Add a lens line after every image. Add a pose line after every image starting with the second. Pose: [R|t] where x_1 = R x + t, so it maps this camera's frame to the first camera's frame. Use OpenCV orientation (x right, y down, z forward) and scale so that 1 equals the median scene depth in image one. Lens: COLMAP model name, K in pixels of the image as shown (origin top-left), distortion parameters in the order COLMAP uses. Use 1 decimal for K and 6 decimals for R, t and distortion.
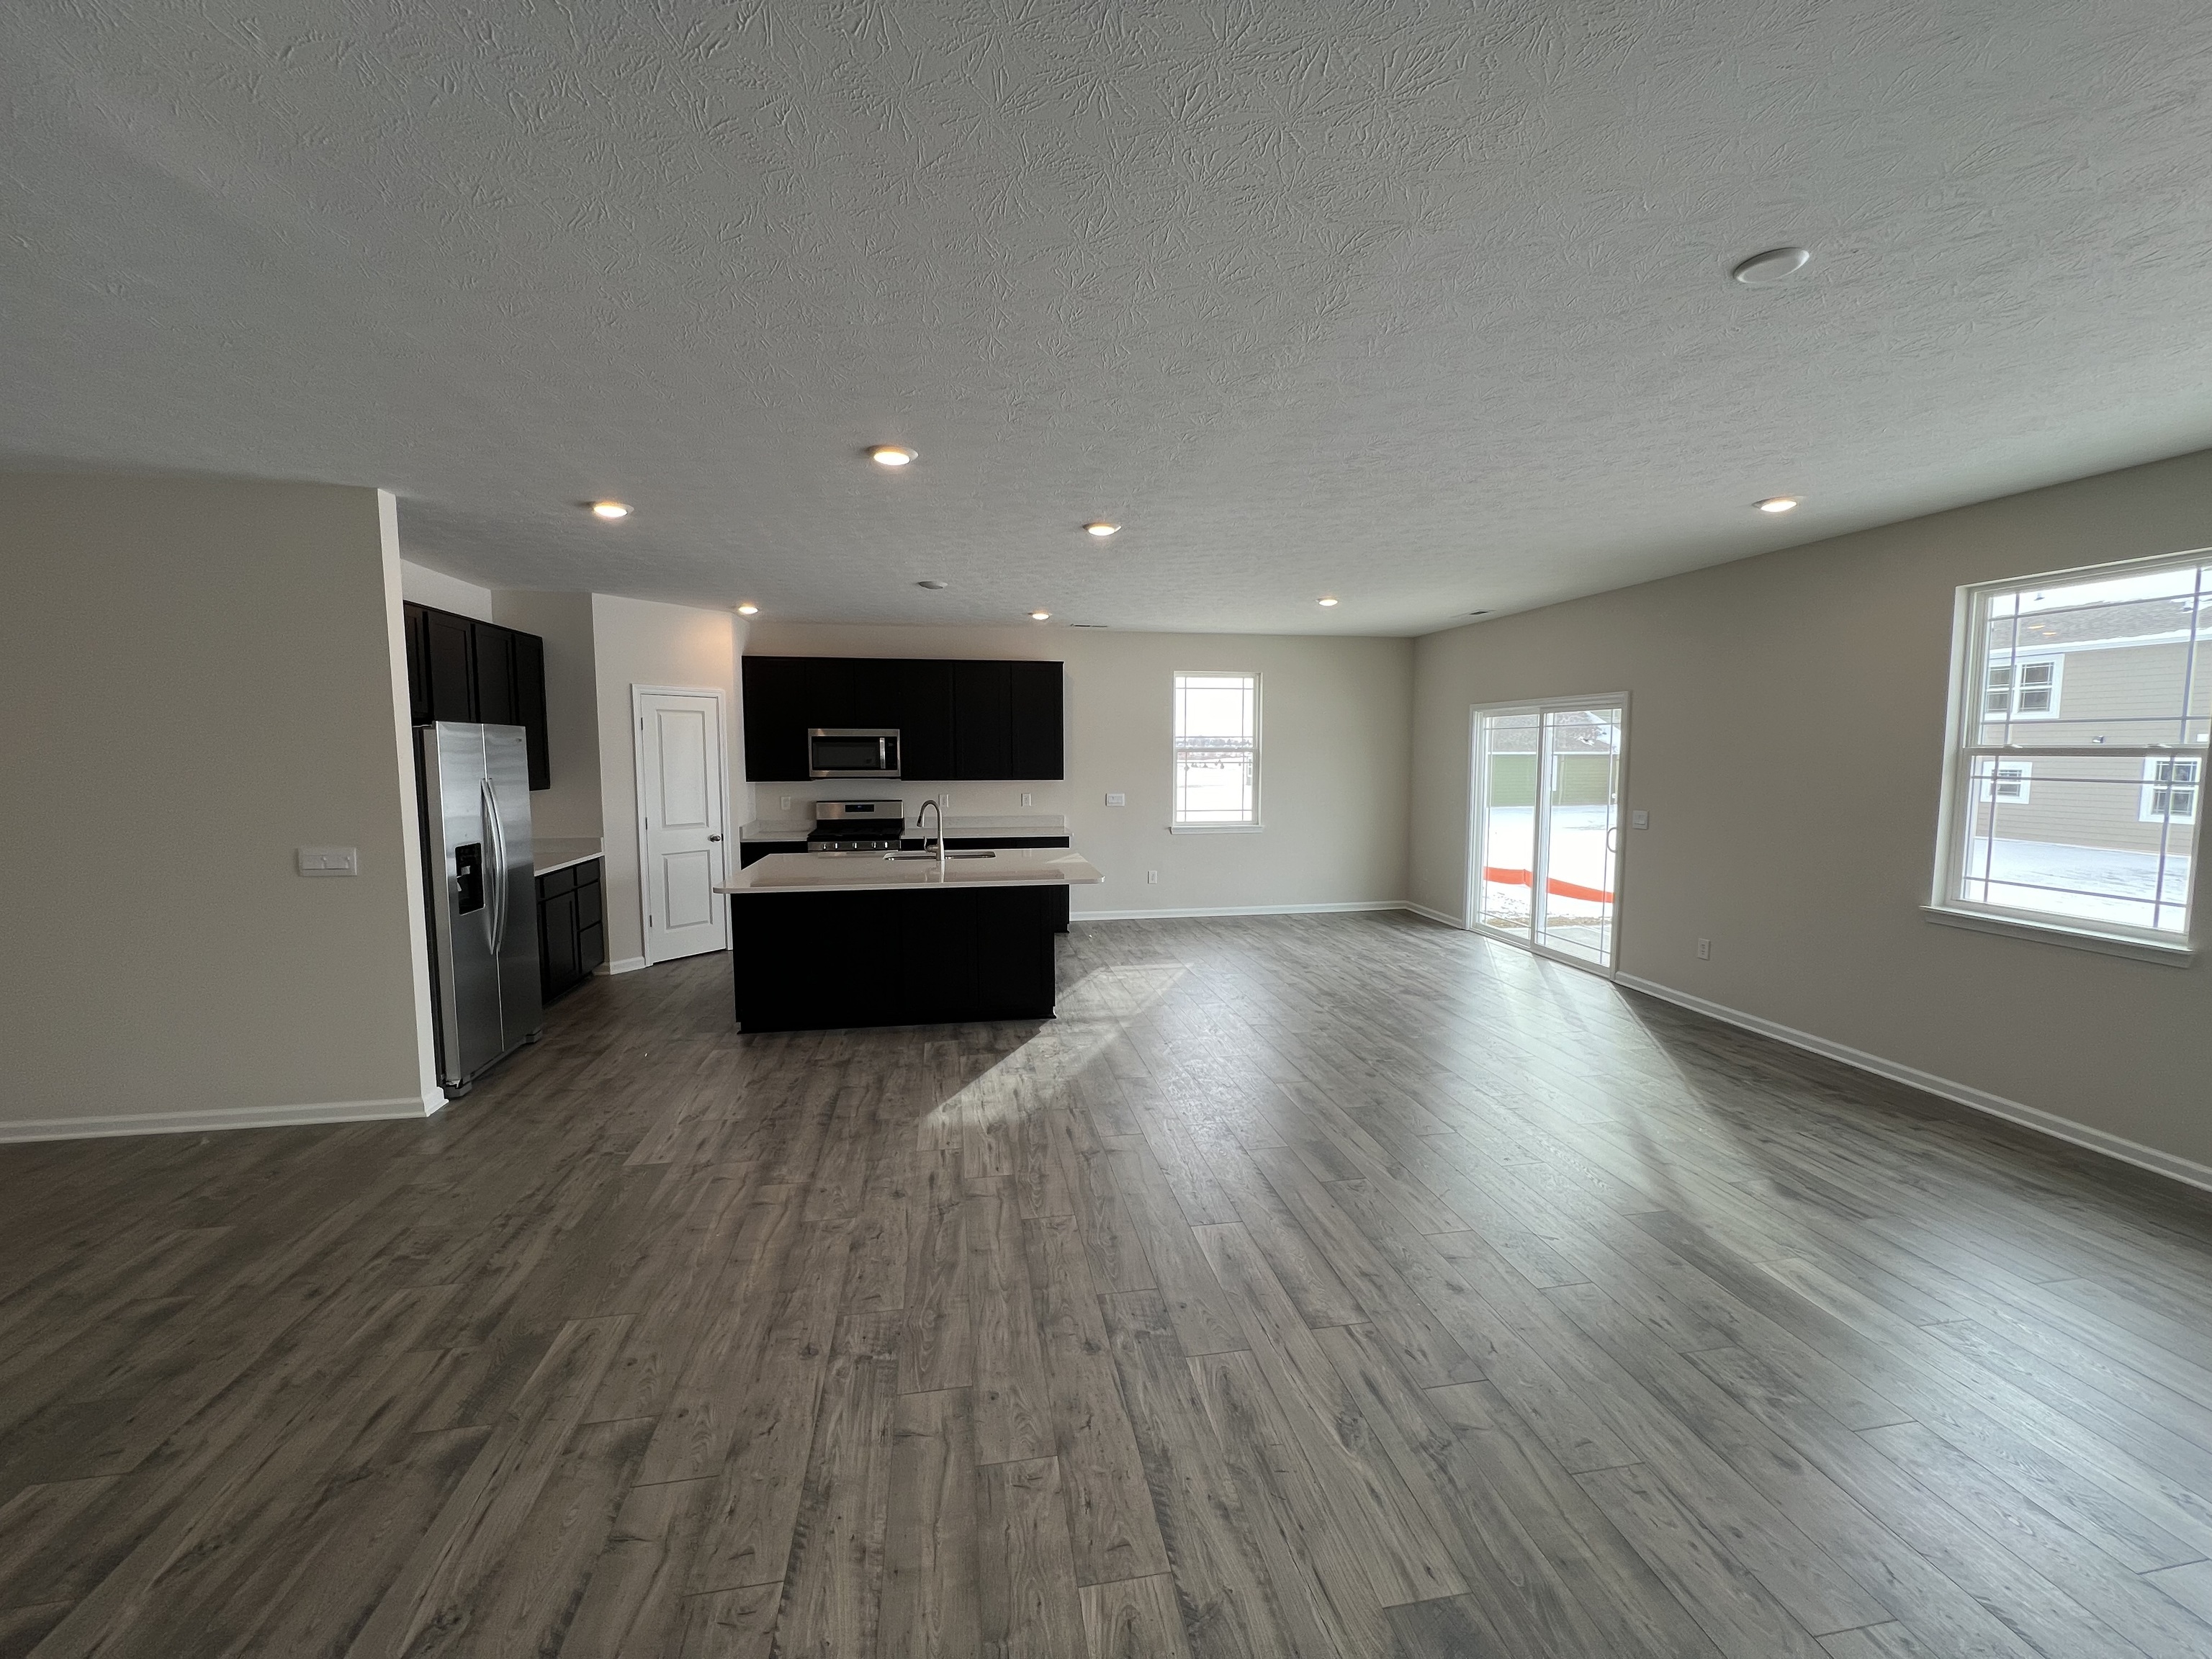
lens RADIAL K [[888.1, 0, 1105.4], [0, 888.1, 832.3], [0, 0, 1]] dist [-0.005937, -0.000233]
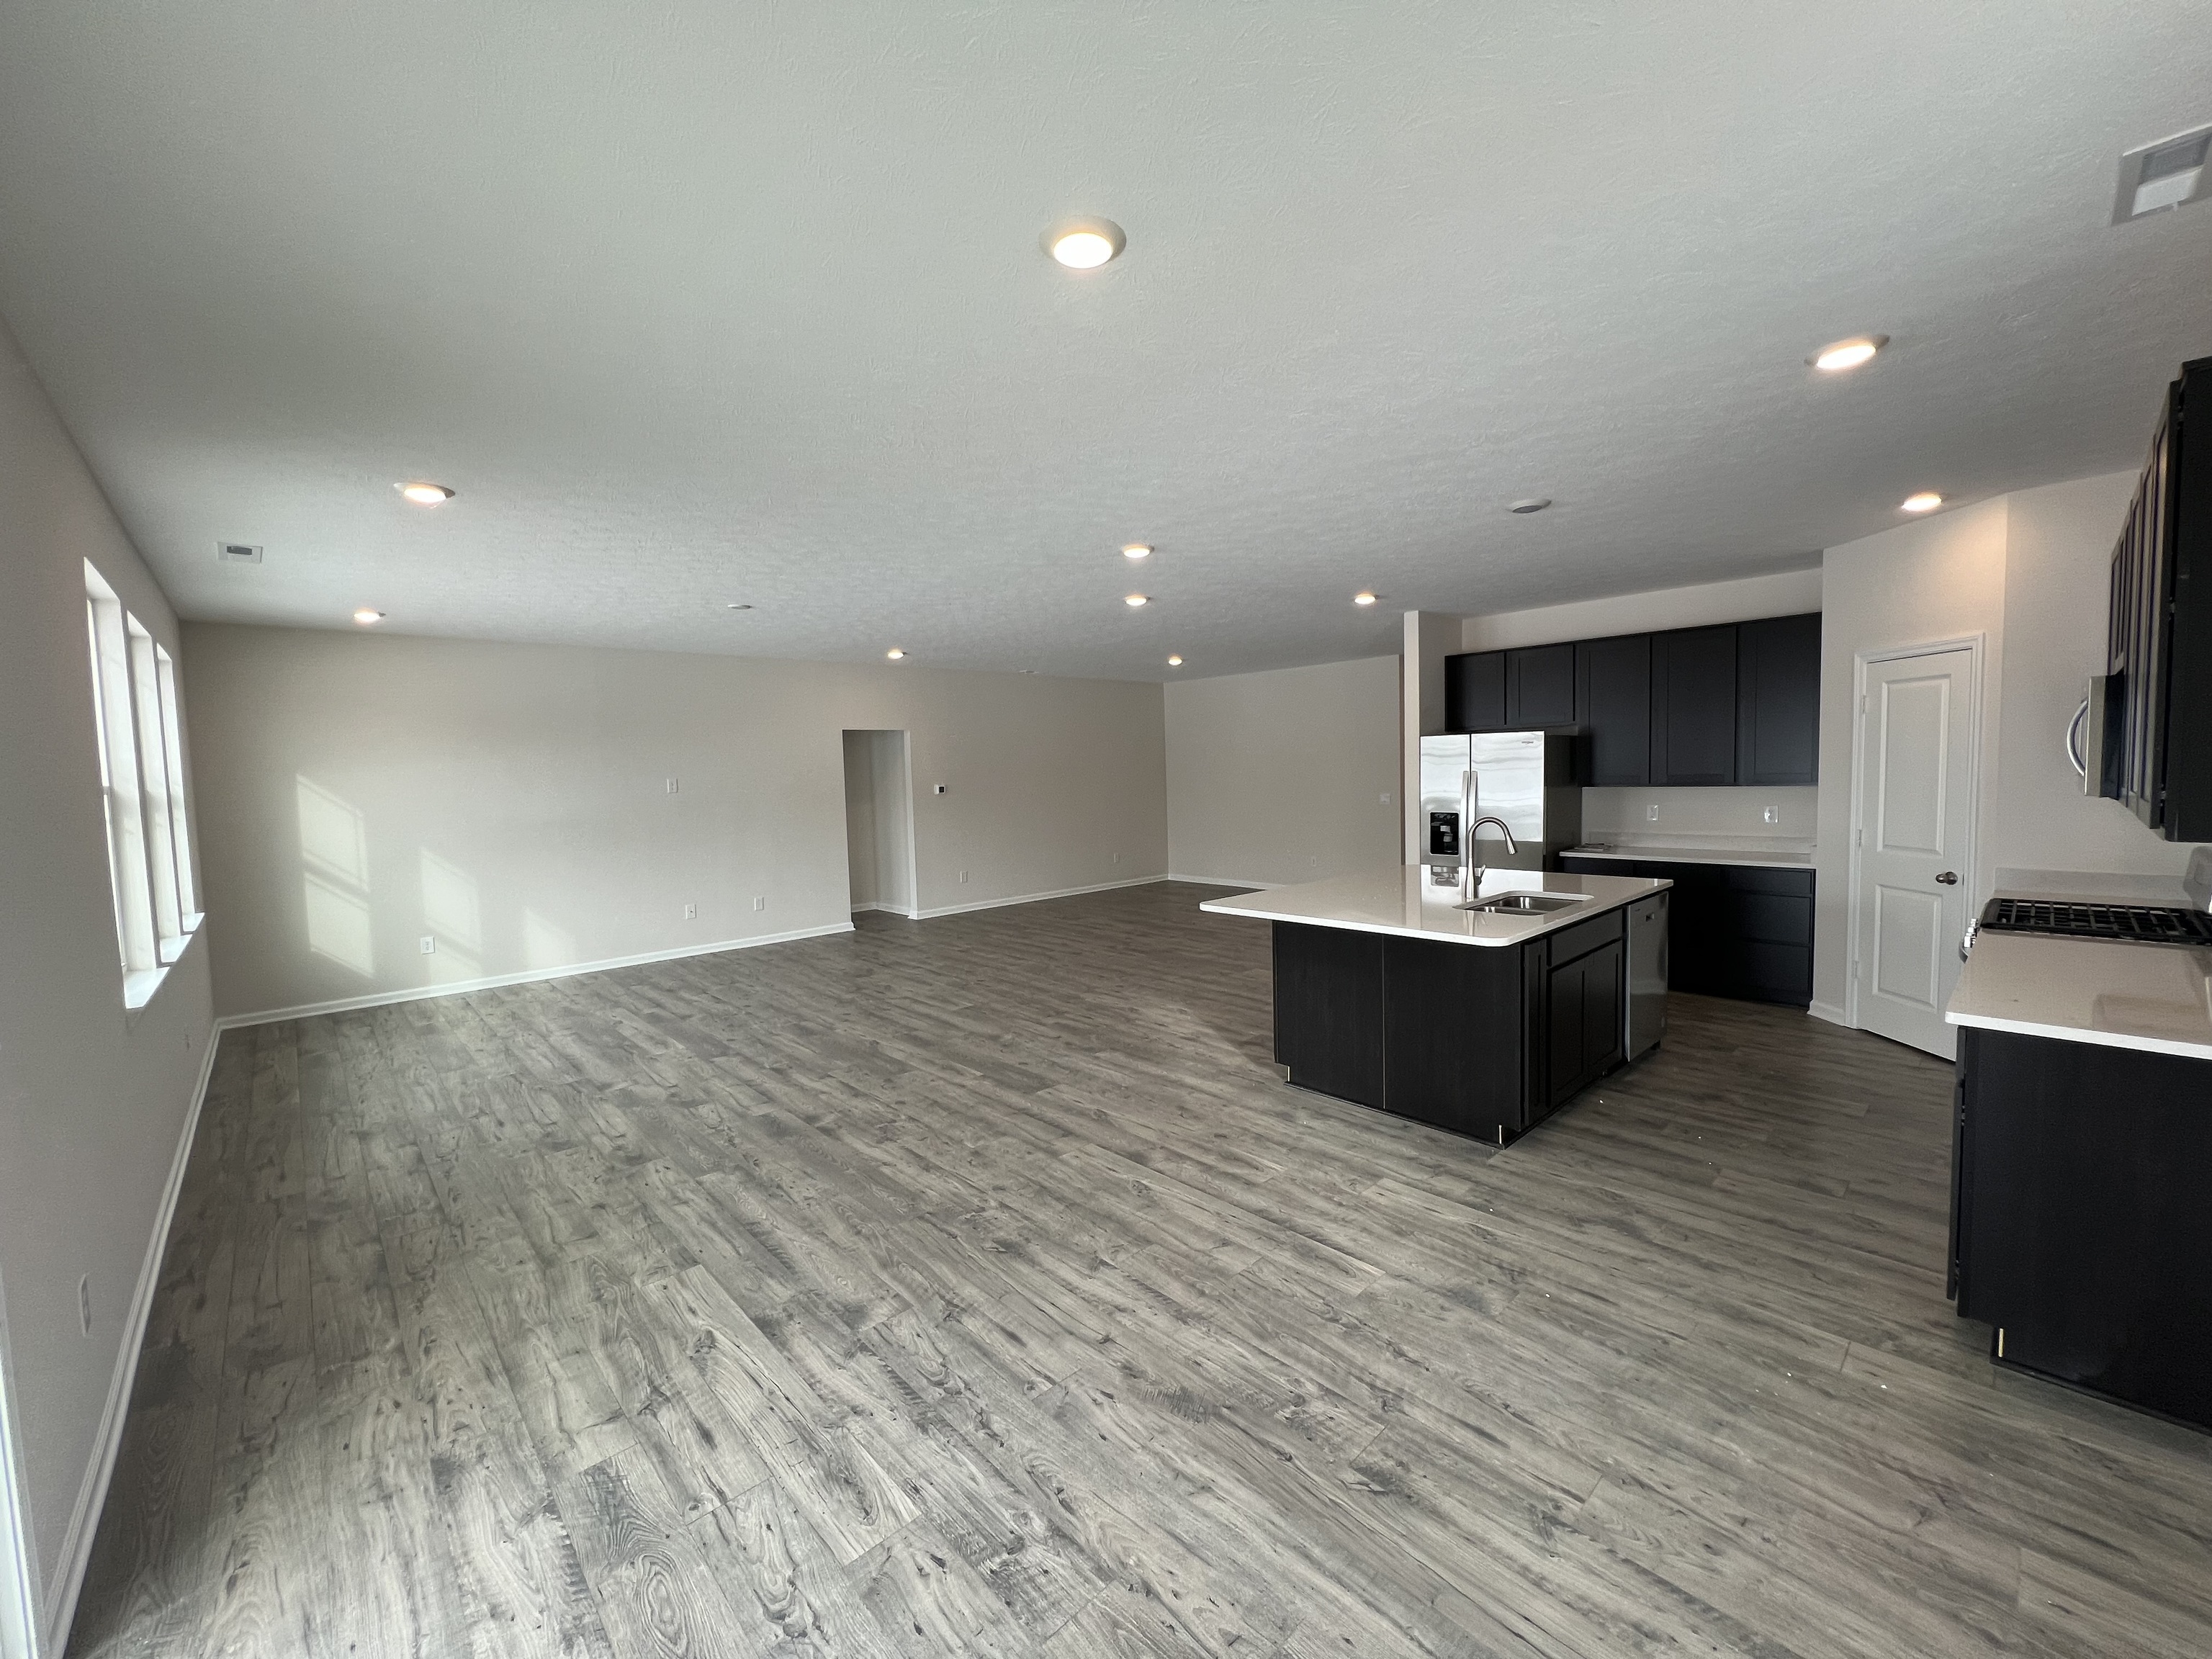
lens RADIAL K [[888.1, 0, 1110.2], [0, 888.1, 827.8], [0, 0, 1]] dist [-0.005937, -0.000233]
pose [[-0.837047, 0.061425, -0.543671, 1.252532], [-0.023364, 0.988759, 0.147683, -0.349218], [0.546631, 0.136320, -0.826203, 3.835825]]
